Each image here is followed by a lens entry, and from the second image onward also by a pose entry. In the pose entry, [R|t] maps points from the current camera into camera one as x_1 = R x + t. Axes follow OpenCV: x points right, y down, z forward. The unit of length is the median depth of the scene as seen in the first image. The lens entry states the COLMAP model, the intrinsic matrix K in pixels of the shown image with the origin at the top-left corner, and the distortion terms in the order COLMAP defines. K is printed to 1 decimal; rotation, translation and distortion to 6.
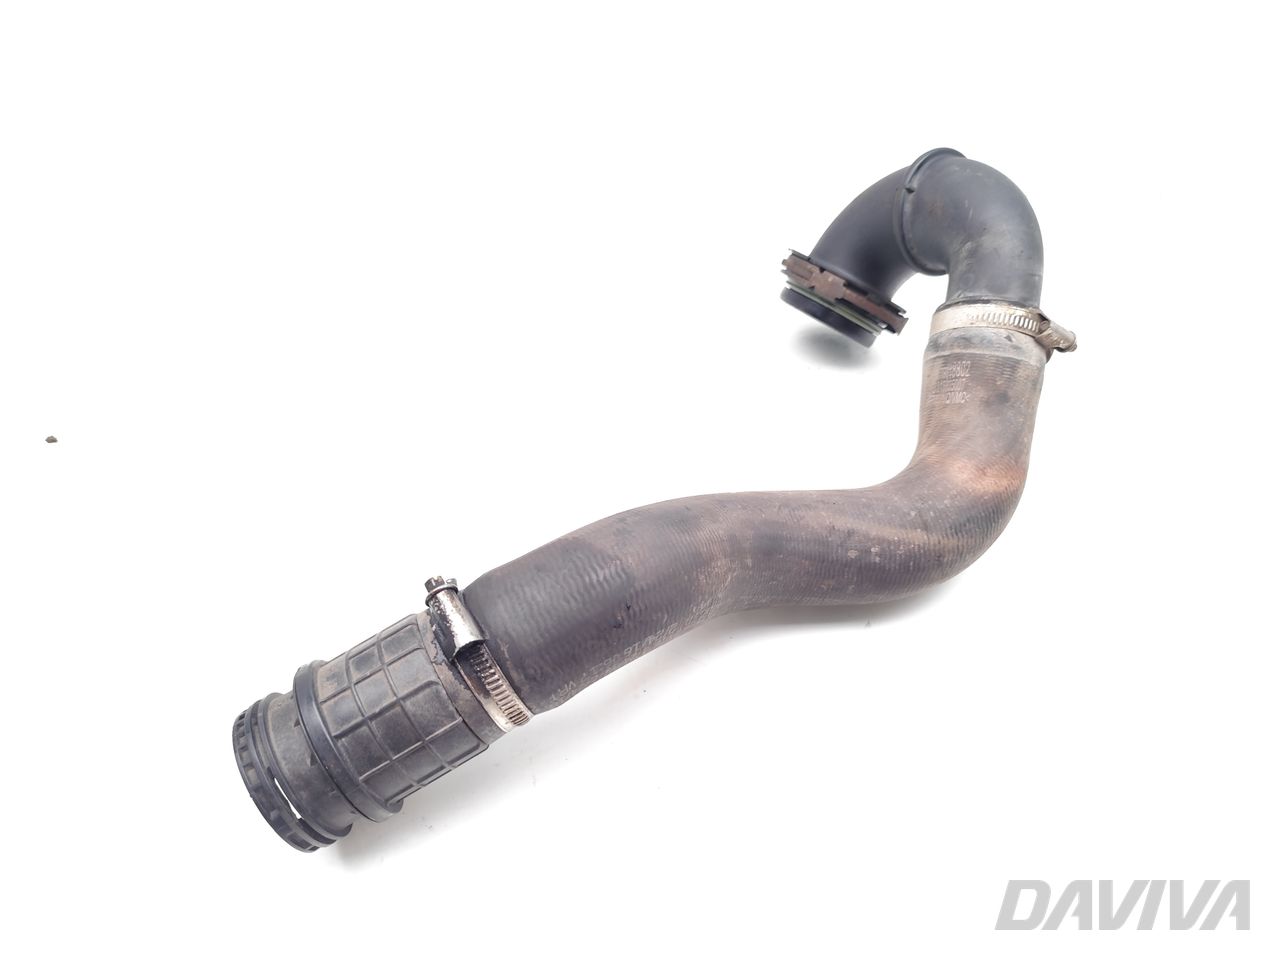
lens RADIAL K [[857.1, 0, 639.9], [0, 857.1, 480.4], [0, 0, 1]] dist [-0.000368, -0.000007]
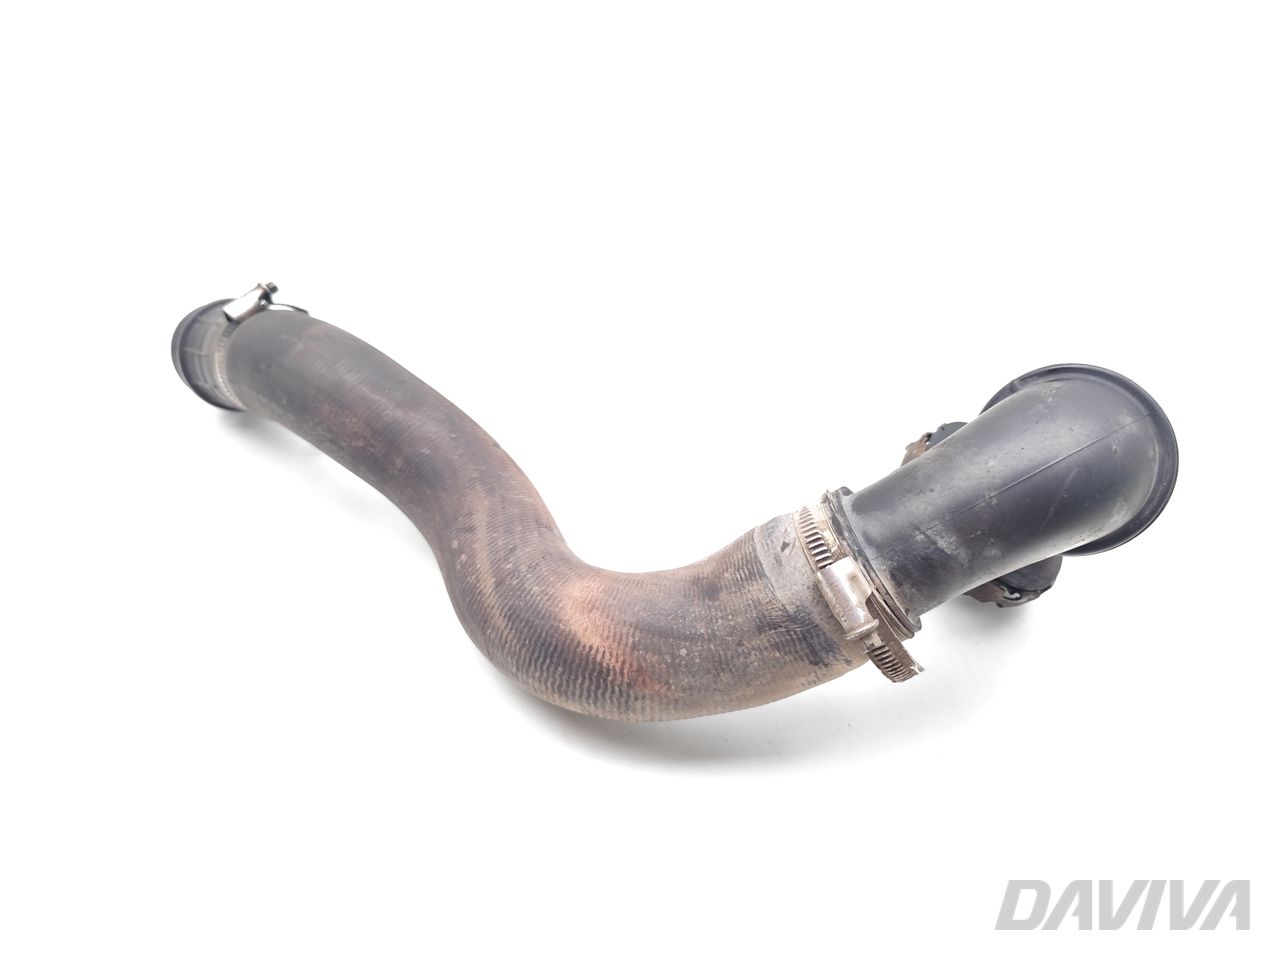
lens RADIAL K [[857.1, 0, 640.0], [0, 857.1, 479.6], [0, 0, 1]] dist [-0.000368, -0.000007]
pose [[0.325586, 0.571997, -0.752870, 0.932872], [-0.655955, 0.710118, 0.255842, -0.321293], [0.680967, 0.410551, 0.606409, 0.507546]]
